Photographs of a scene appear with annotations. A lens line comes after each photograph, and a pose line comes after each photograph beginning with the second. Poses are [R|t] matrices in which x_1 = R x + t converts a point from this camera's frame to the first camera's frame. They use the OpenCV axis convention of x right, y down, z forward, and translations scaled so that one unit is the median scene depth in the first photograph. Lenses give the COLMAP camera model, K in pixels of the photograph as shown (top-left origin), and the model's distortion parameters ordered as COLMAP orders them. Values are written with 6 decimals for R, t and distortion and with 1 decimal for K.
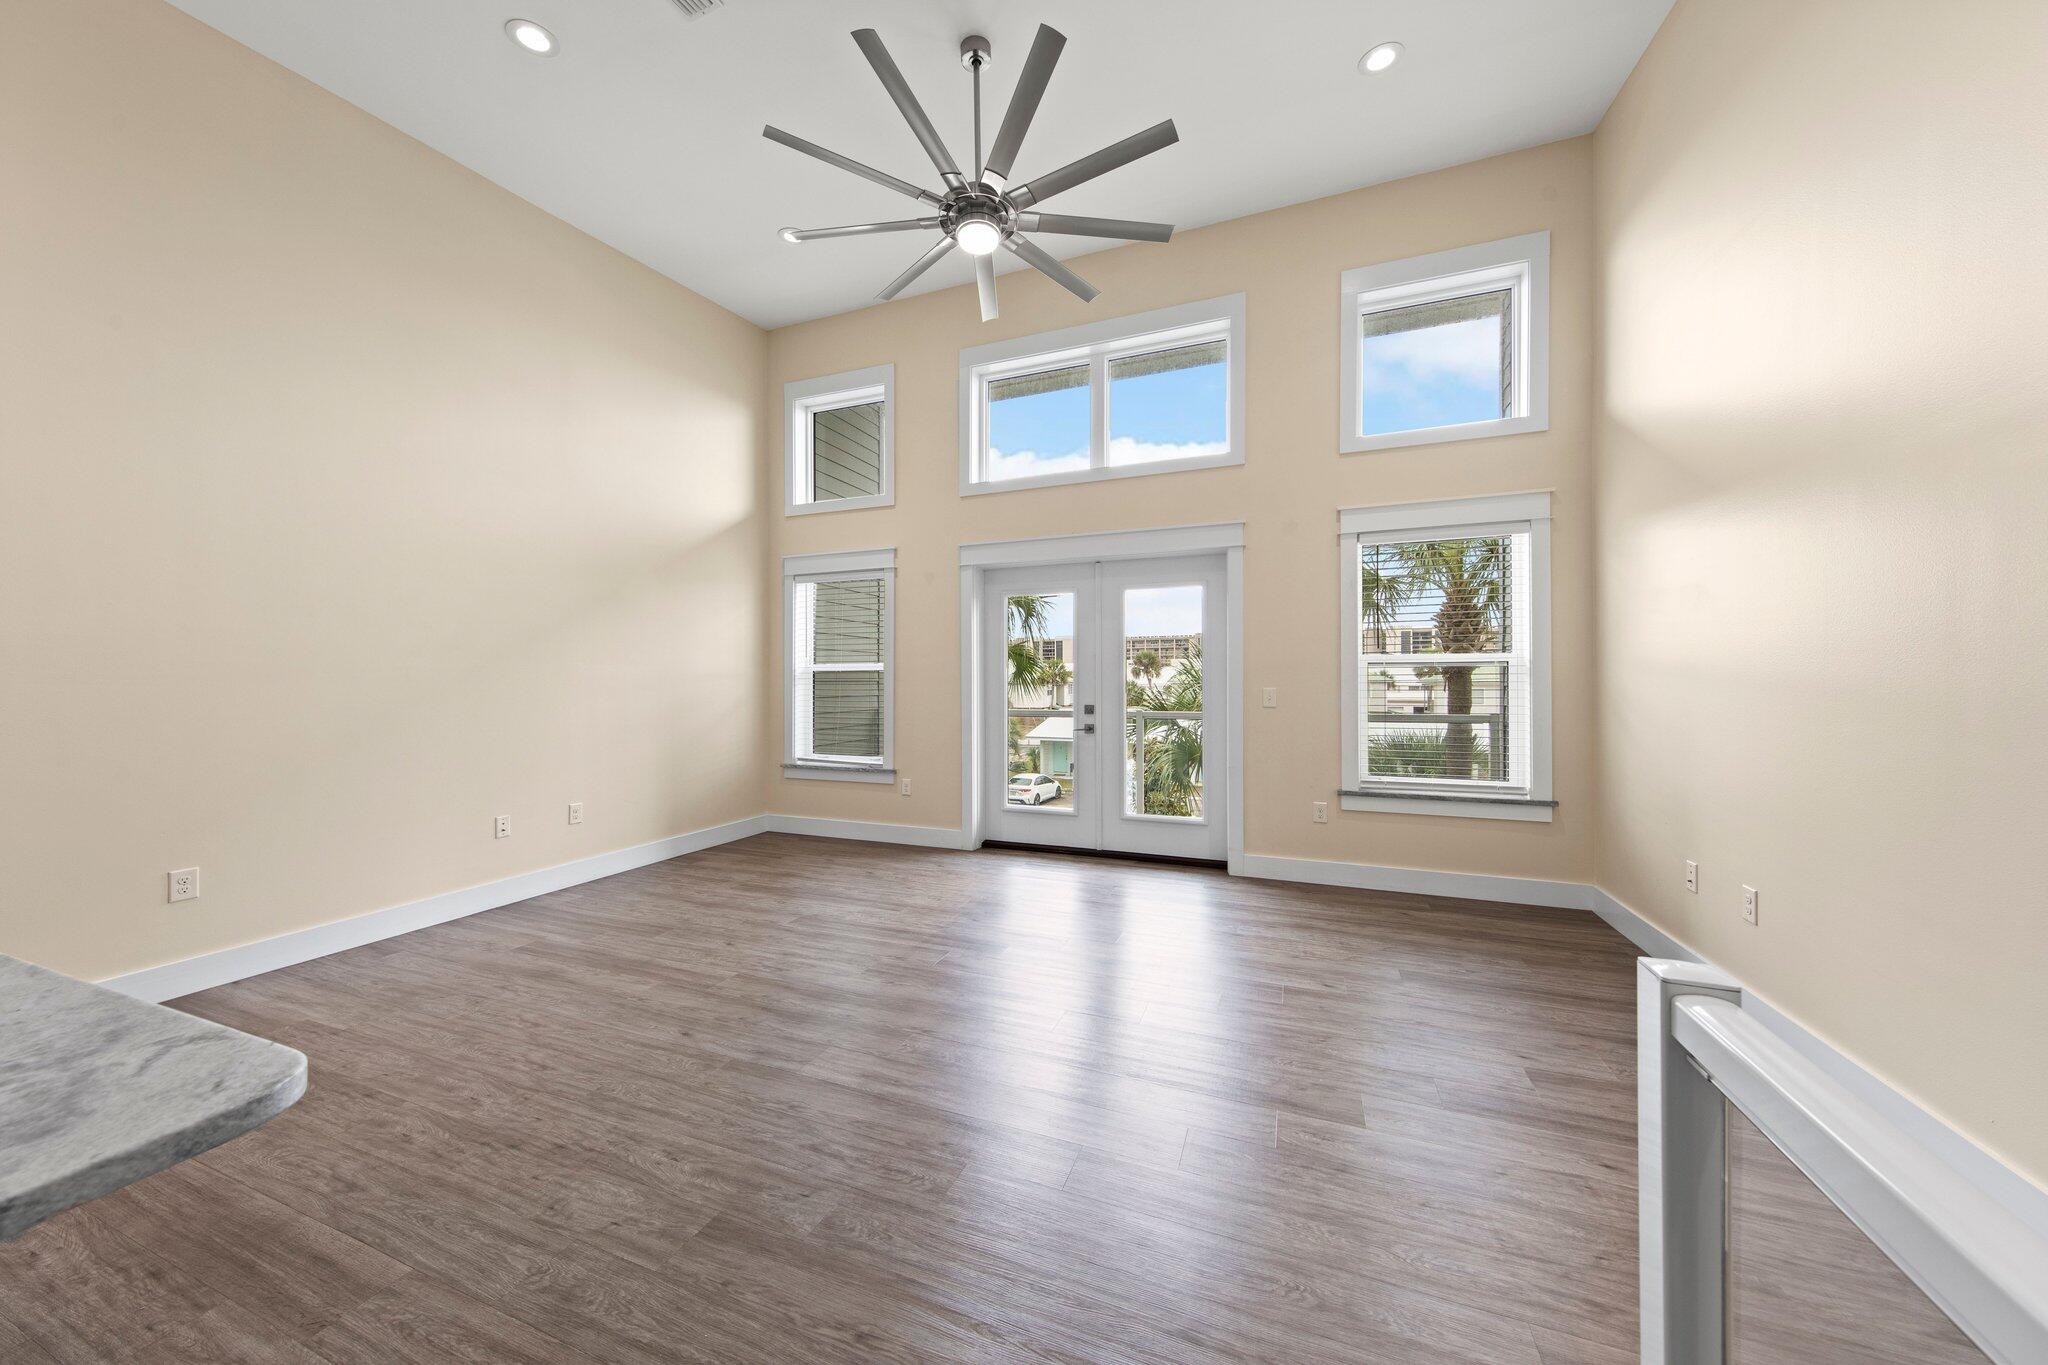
lens RADIAL K [[682.0, 0, 1098.0], [0, 682.0, 682.5], [0, 0, 1]] dist [0.006532, -0.000728]
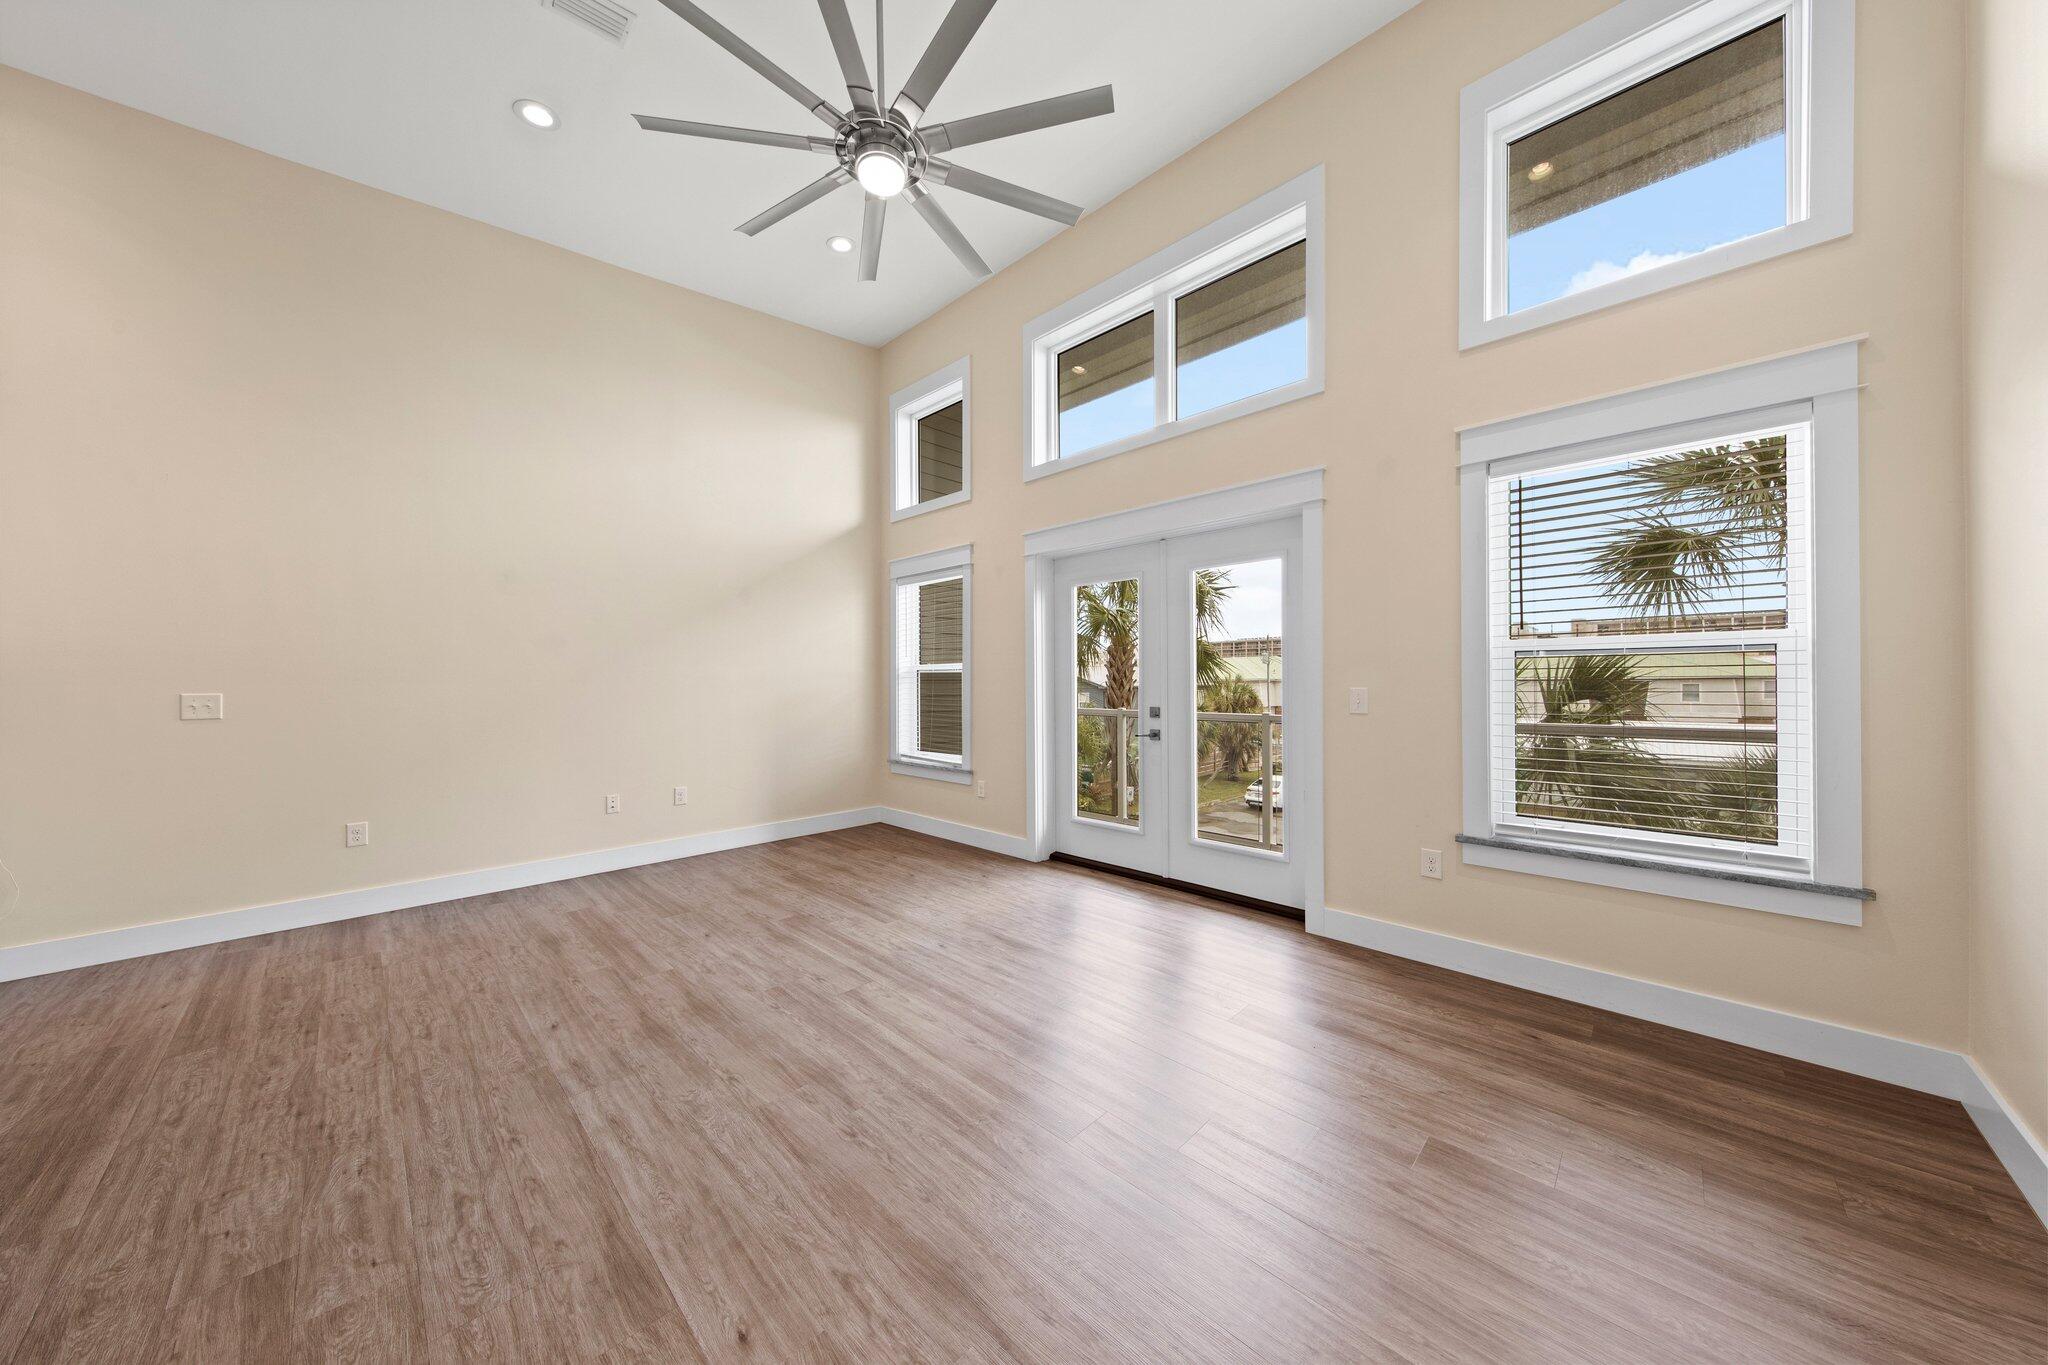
lens RADIAL K [[682.0, 0, 1076.8], [0, 682.0, 680.8], [0, 0, 1]] dist [0.006532, -0.000728]
pose [[0.914630, -0.001657, -0.404288, 0.283896], [0.001612, 0.999999, -0.000452, 0.000218], [0.404288, -0.000238, 0.914632, 0.207329]]
